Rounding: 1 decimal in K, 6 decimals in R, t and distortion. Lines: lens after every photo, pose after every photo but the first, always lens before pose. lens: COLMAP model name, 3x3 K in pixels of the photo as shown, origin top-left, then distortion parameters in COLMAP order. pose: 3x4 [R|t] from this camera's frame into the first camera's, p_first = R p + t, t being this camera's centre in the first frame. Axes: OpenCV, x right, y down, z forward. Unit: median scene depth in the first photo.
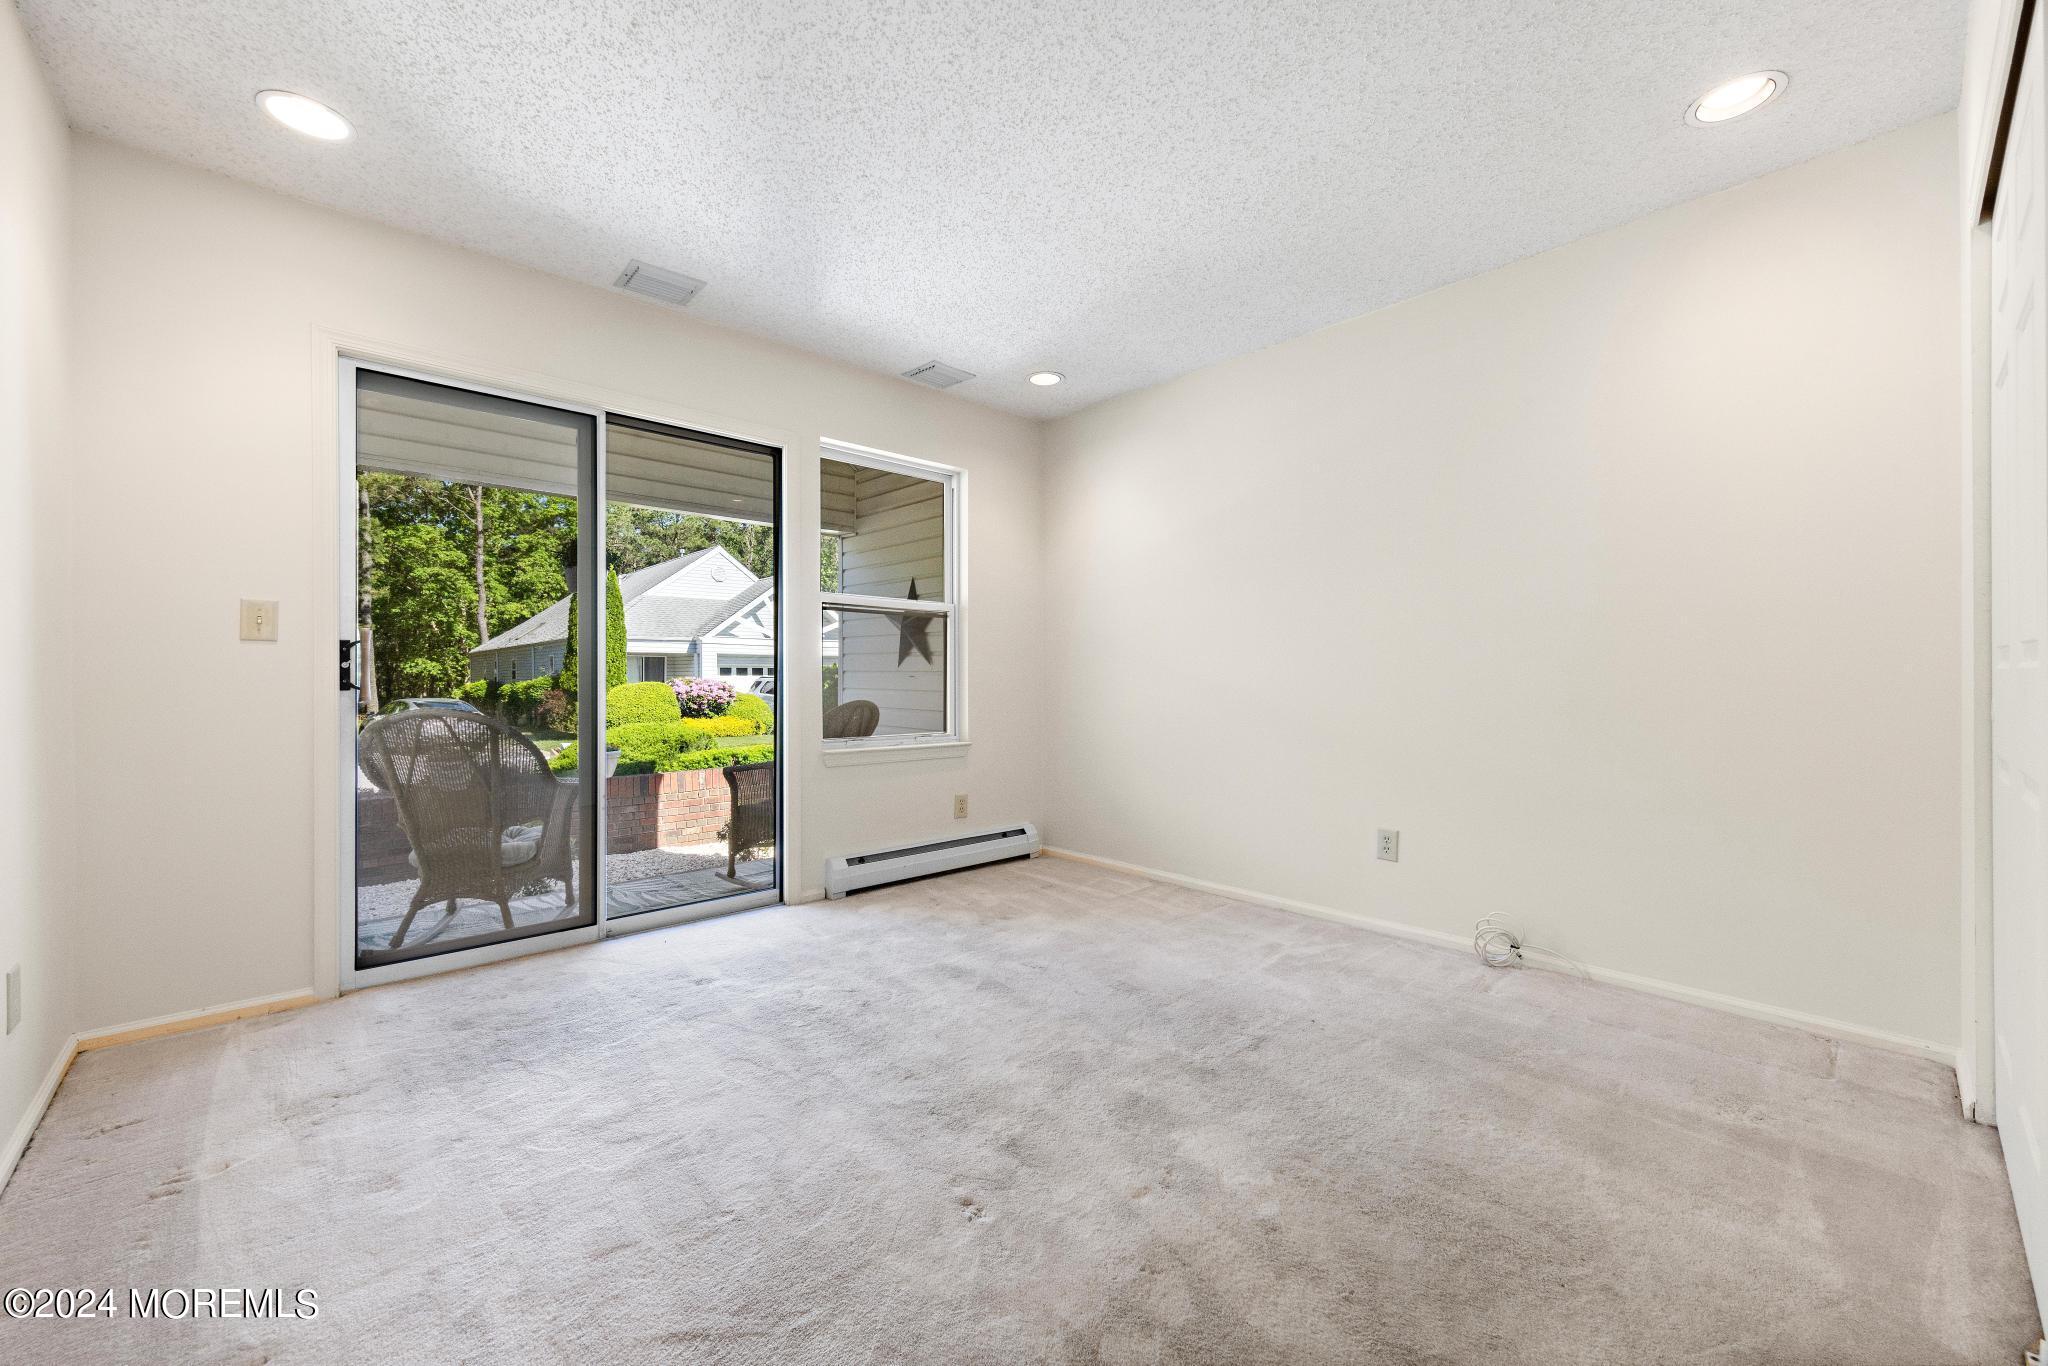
lens RADIAL K [[812.0, 0, 1022.3], [0, 812.0, 666.3], [0, 0, 1]] dist [0.004837, -0.000039]
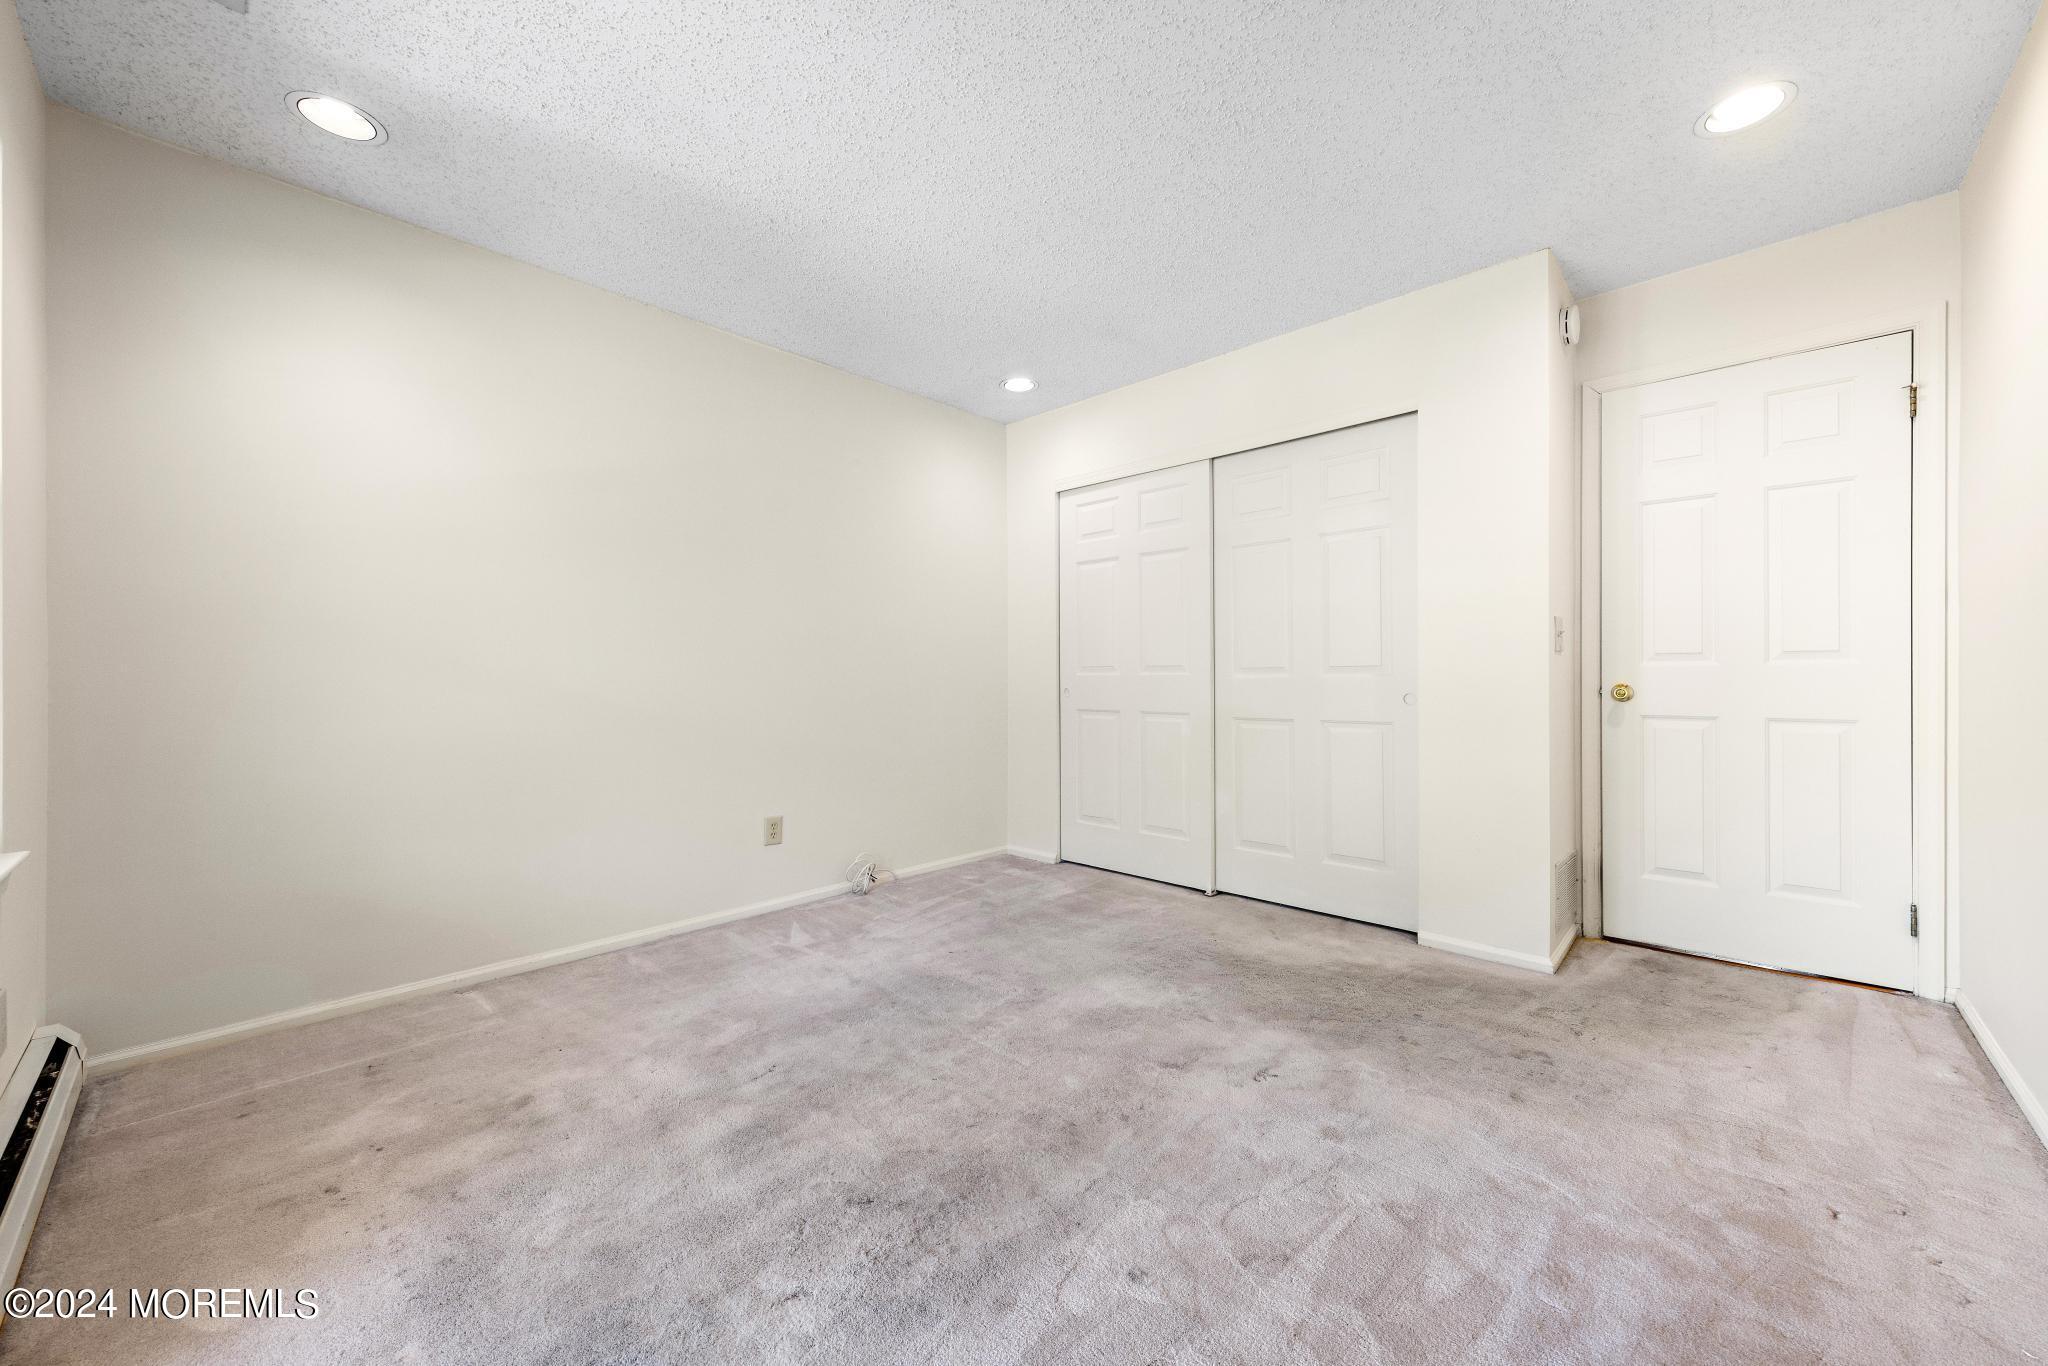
lens RADIAL K [[766.2, 0, 1047.2], [0, 766.2, 676.6], [0, 0, 1]] dist [0.001211, 0.000012]
pose [[-0.103569, 0.000925, 0.994622, -0.640610], [-0.012915, 0.999914, -0.002275, 0.004965], [-0.994538, -0.013081, -0.103548, 0.739390]]
